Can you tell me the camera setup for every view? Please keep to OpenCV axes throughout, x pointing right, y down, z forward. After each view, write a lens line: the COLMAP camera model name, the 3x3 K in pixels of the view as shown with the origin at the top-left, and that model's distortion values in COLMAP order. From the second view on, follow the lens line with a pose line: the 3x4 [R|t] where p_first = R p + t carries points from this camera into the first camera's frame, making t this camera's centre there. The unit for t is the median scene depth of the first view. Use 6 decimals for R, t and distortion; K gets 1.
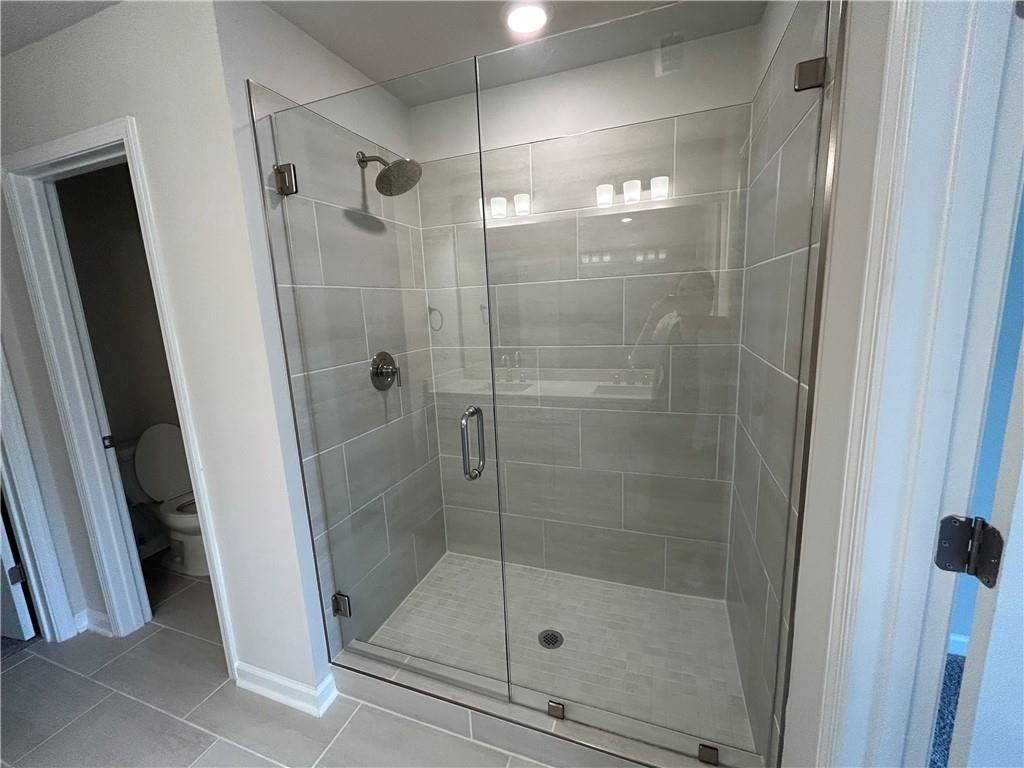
lens RADIAL K [[427.8, 0, 507.1], [0, 427.8, 384.1], [0, 0, 1]] dist [0.000435, 0.001616]
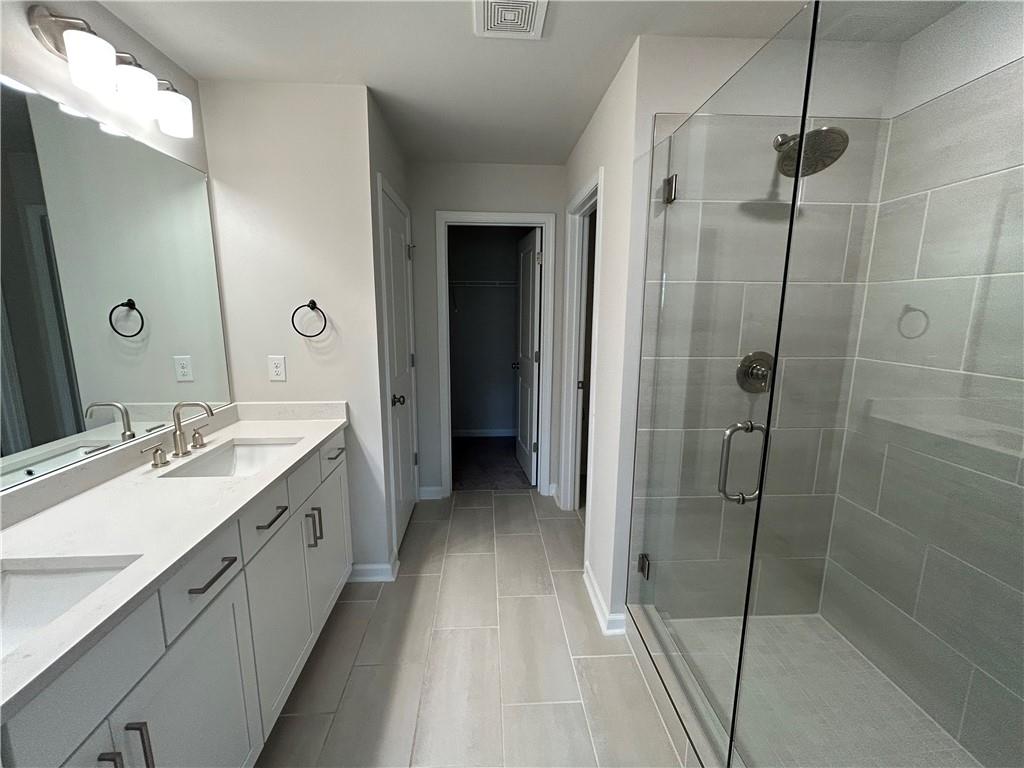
lens RADIAL K [[427.8, 0, 509.4], [0, 427.8, 383.2], [0, 0, 1]] dist [0.000435, 0.001616]
pose [[0.401660, 0.207290, -0.892020, 0.370395], [-0.189890, 0.971728, 0.140309, -0.040834], [0.895886, 0.113029, 0.429667, 0.142984]]
